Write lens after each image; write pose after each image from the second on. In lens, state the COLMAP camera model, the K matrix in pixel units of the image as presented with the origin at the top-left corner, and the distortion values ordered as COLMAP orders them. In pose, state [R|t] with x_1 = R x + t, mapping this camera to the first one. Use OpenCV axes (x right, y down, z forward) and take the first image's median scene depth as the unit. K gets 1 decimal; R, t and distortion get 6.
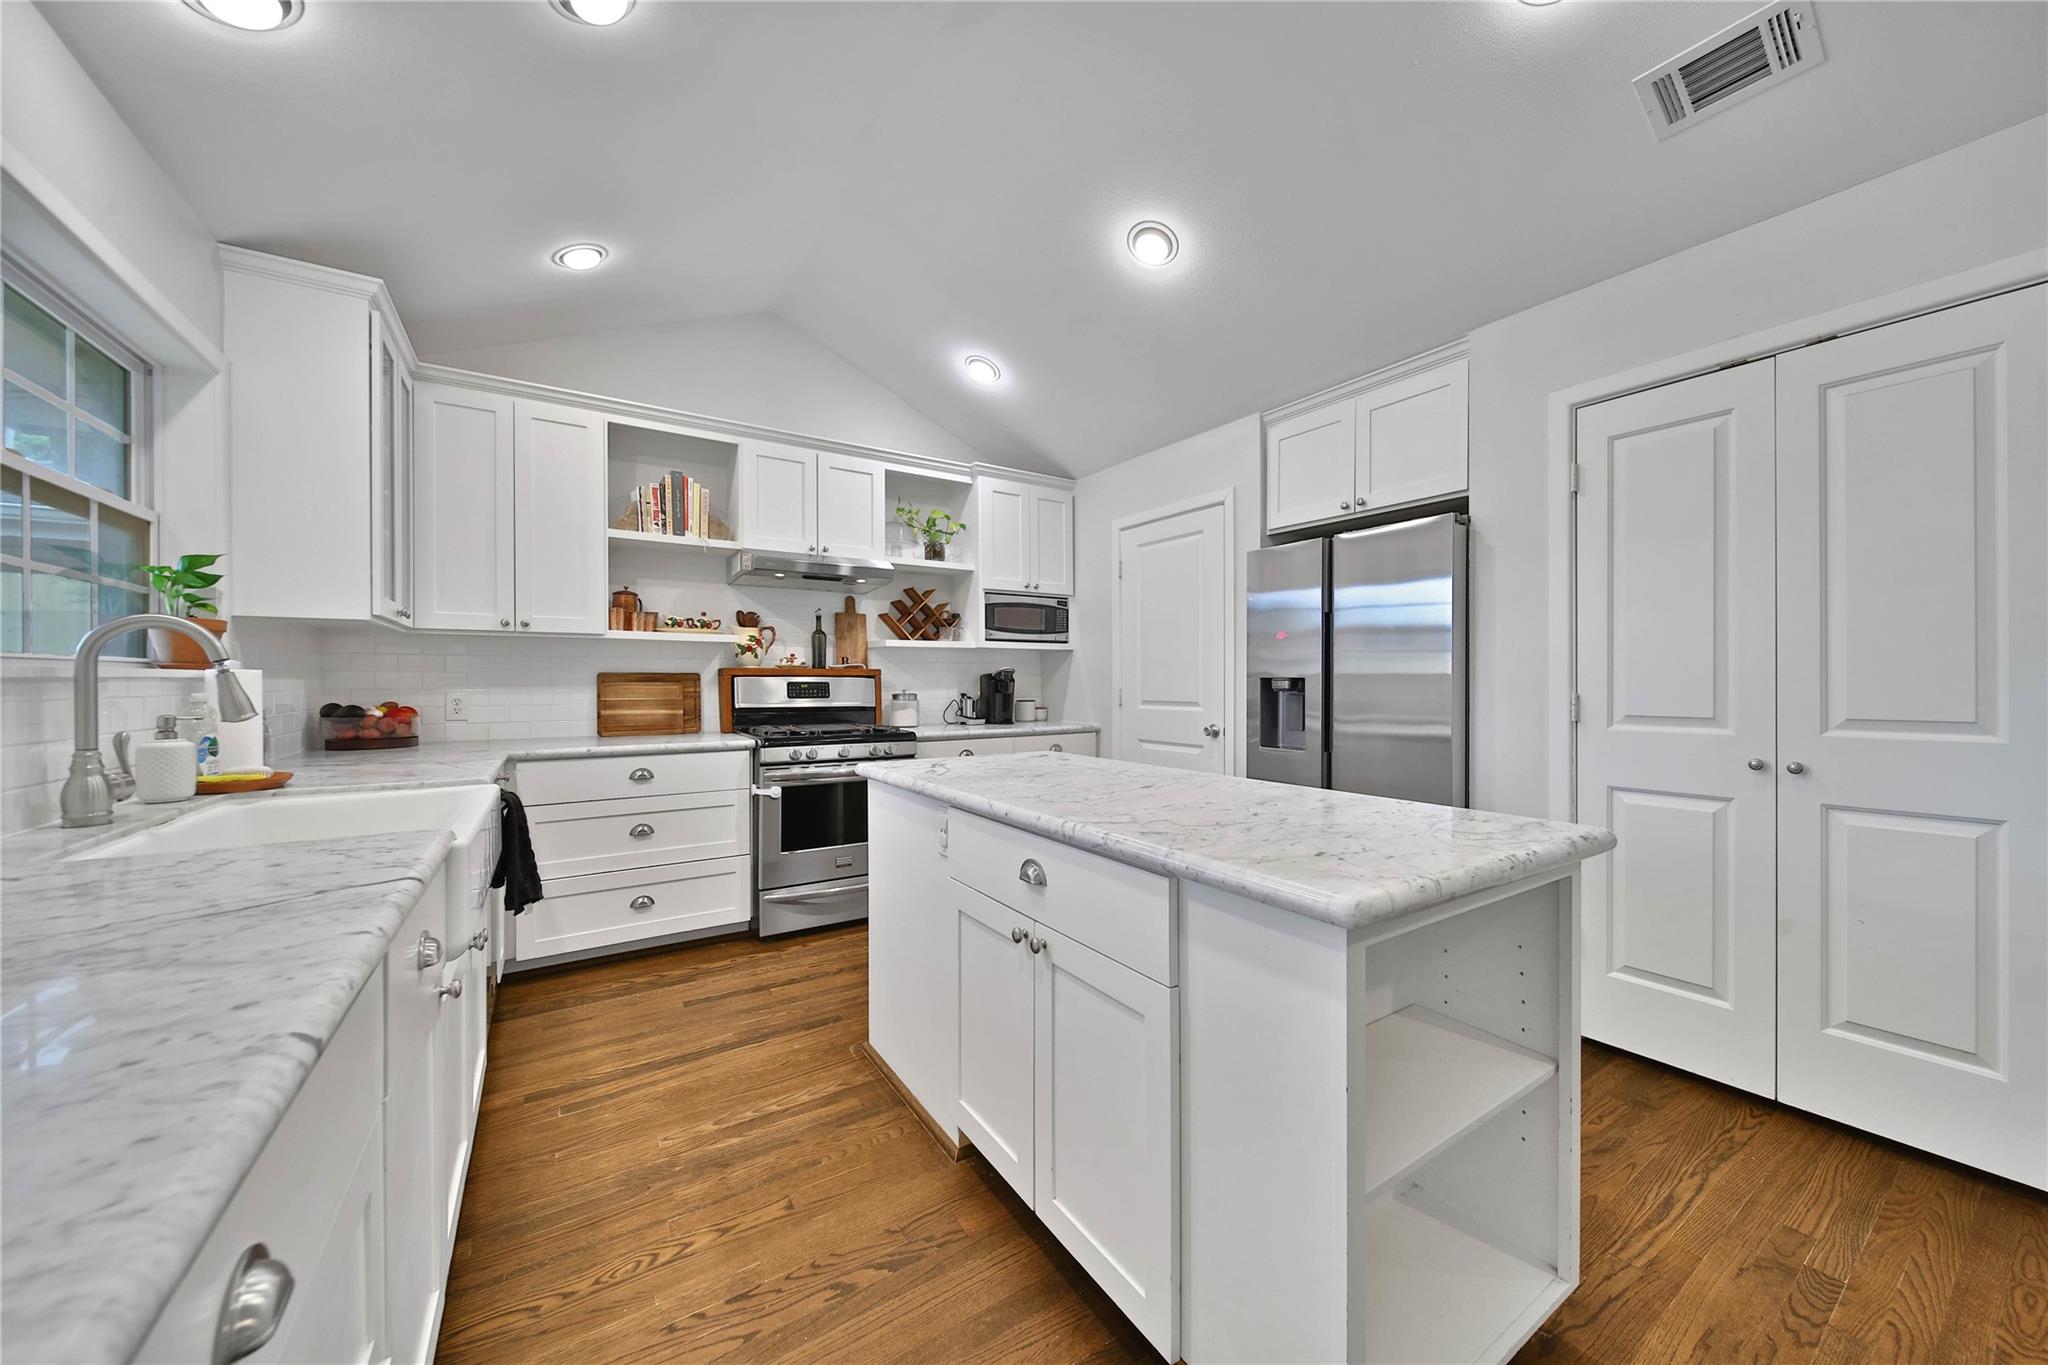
lens RADIAL K [[715.1, 0, 1021.2], [0, 715.1, 682.9], [0, 0, 1]] dist [-0.000535, -0.002276]
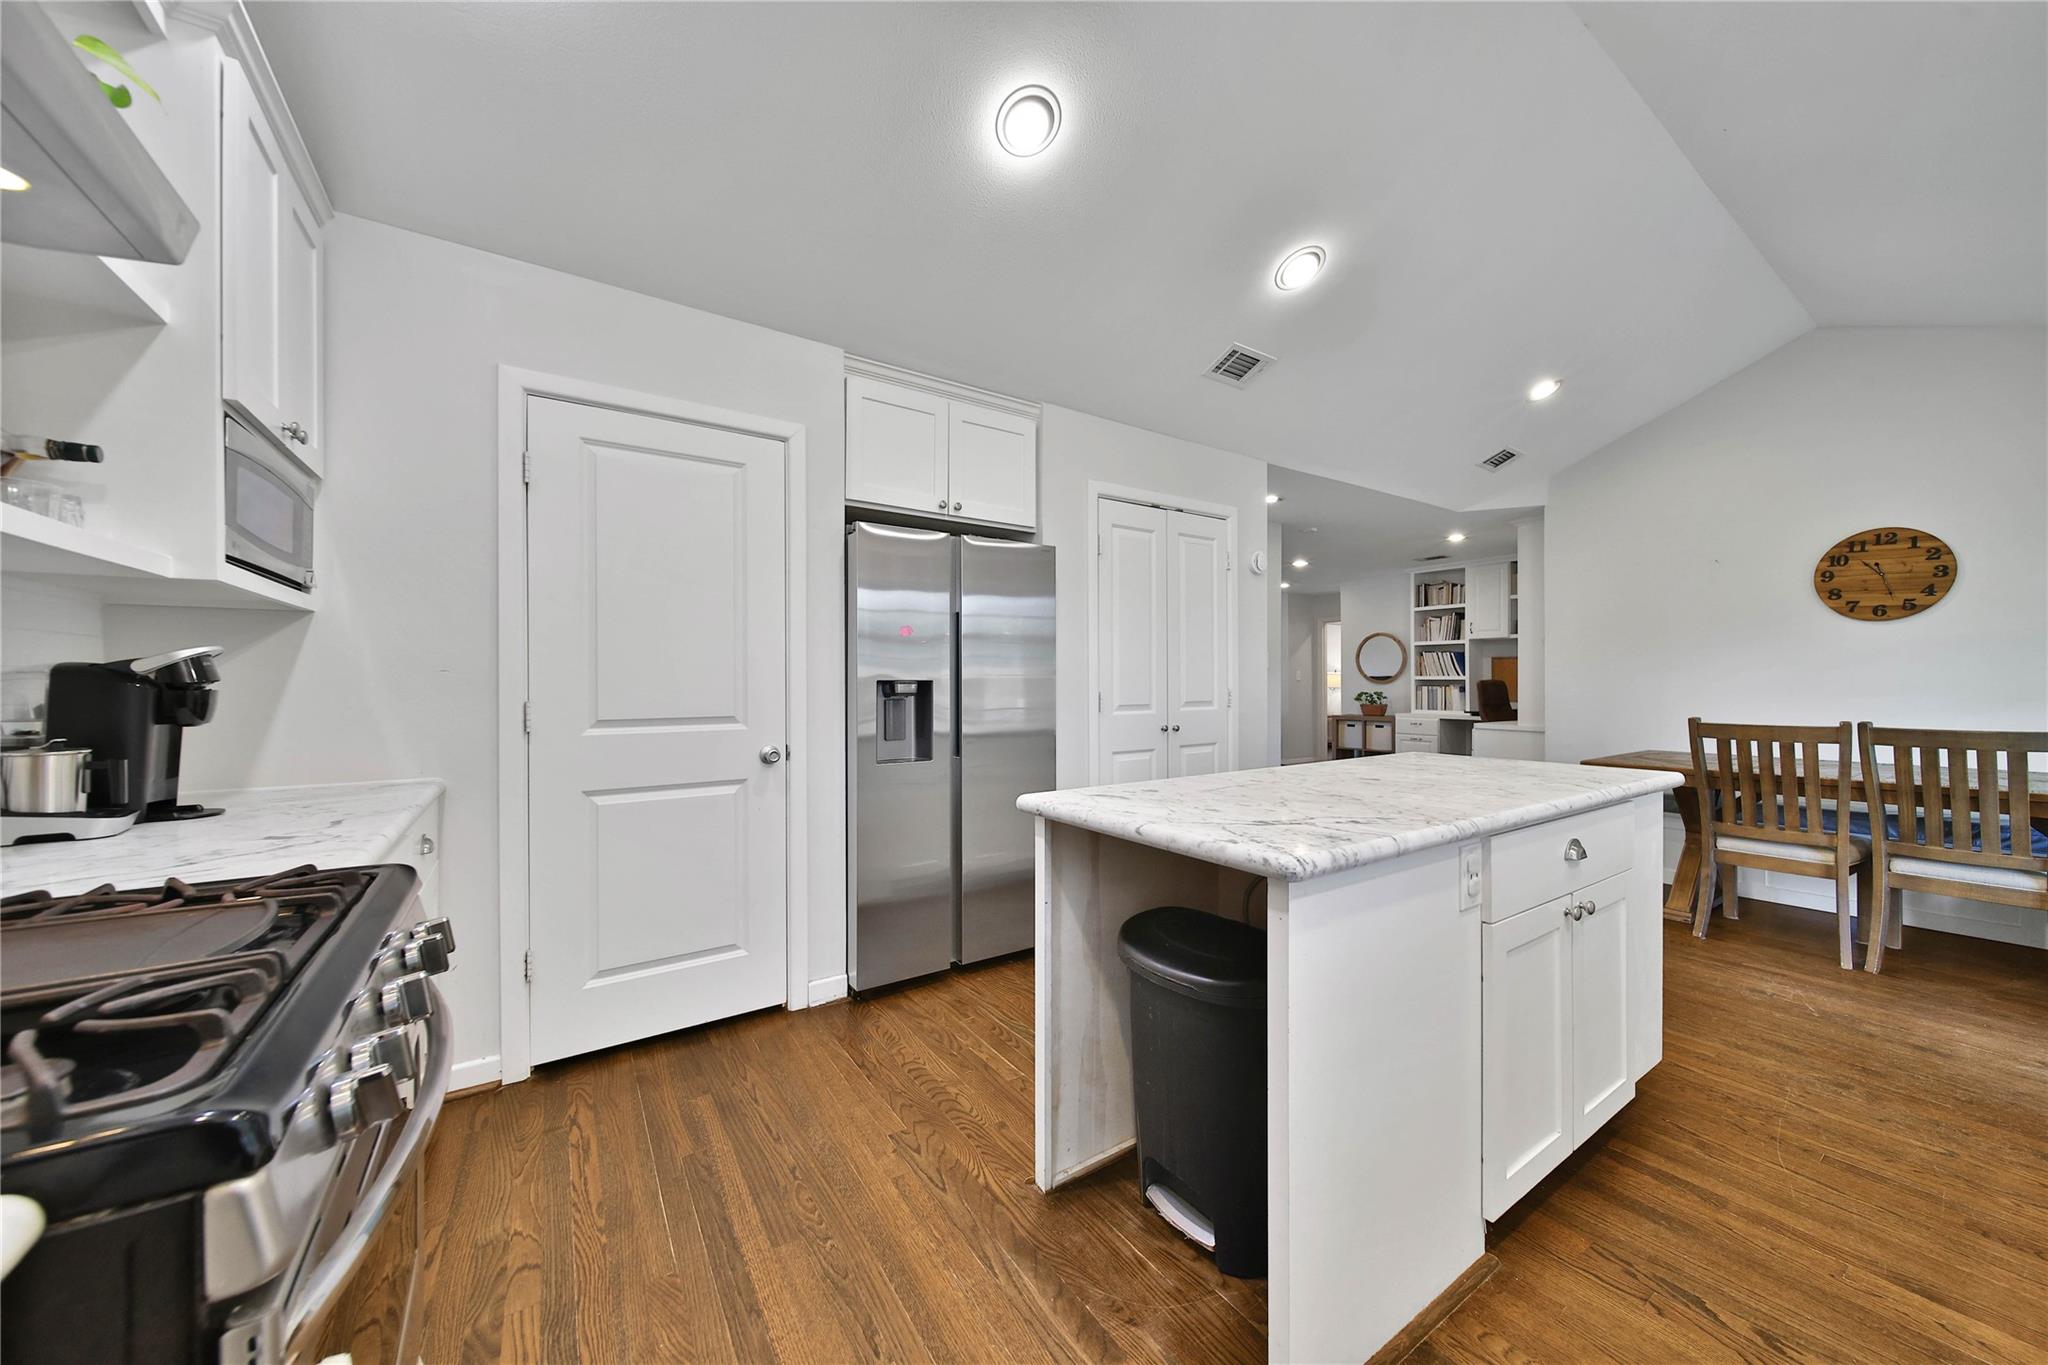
lens RADIAL K [[715.1, 0, 1021.2], [0, 715.1, 682.9], [0, 0, 1]] dist [-0.000535, -0.002276]
pose [[-0.016237, 0.001492, 0.999867, -0.424758], [0.007379, 0.999972, -0.001372, -0.001727], [-0.999841, 0.007356, -0.016248, 0.730852]]
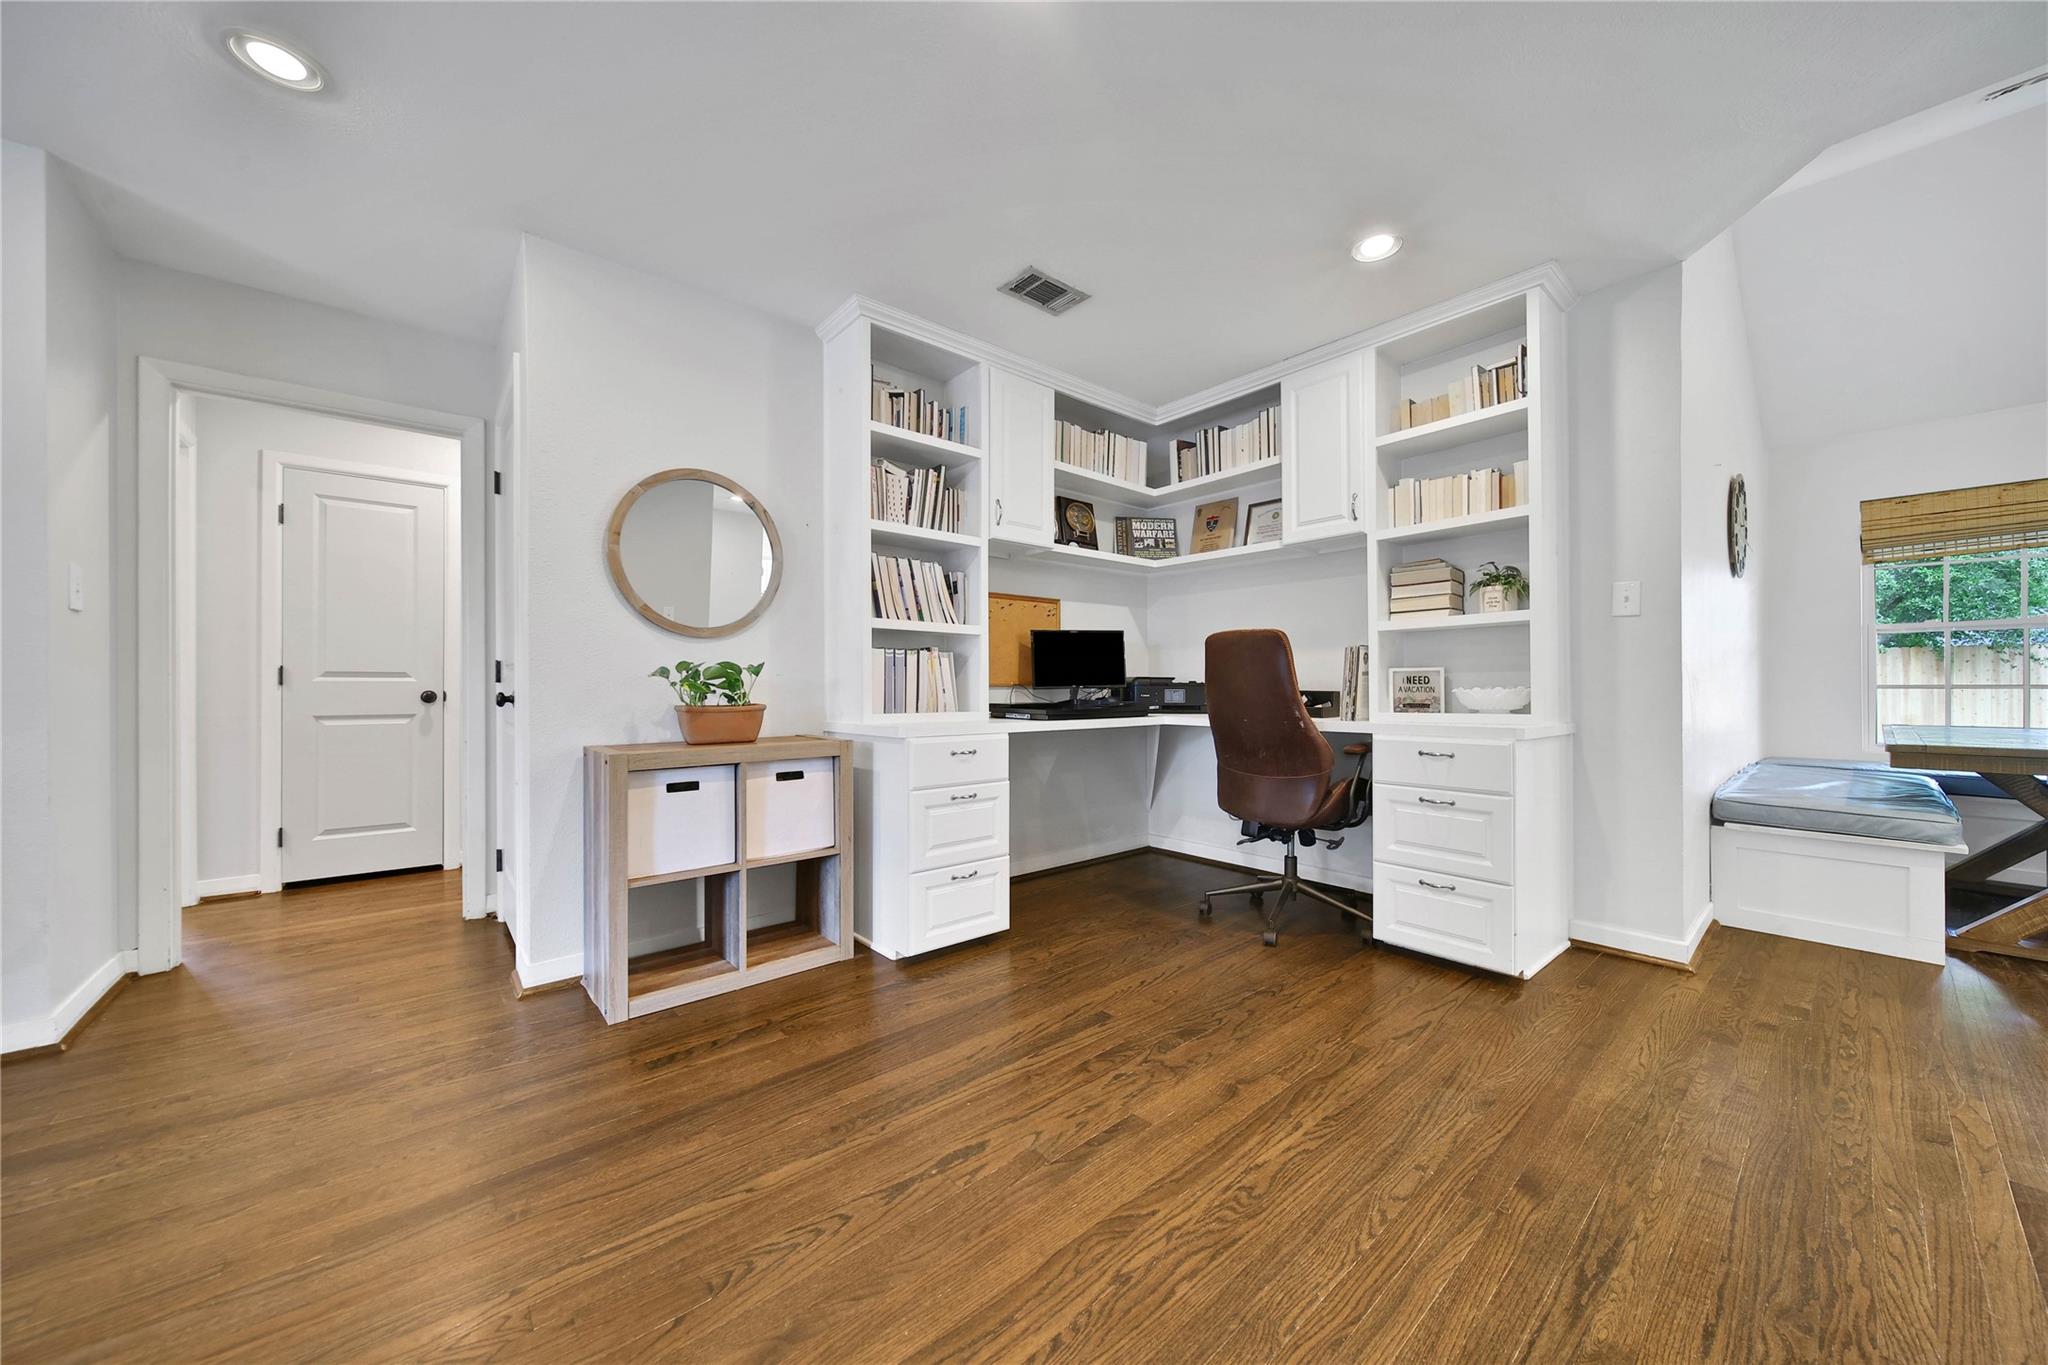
lens RADIAL K [[720.3, 0, 1019.7], [0, 720.3, 684.3], [0, 0, 1]] dist [-0.001008, -0.000627]
pose [[-0.991736, 0.002202, -0.128277, 1.649049], [0.002017, 0.999997, 0.001578, 0.052756], [0.128280, 0.001306, -0.991737, 0.276490]]
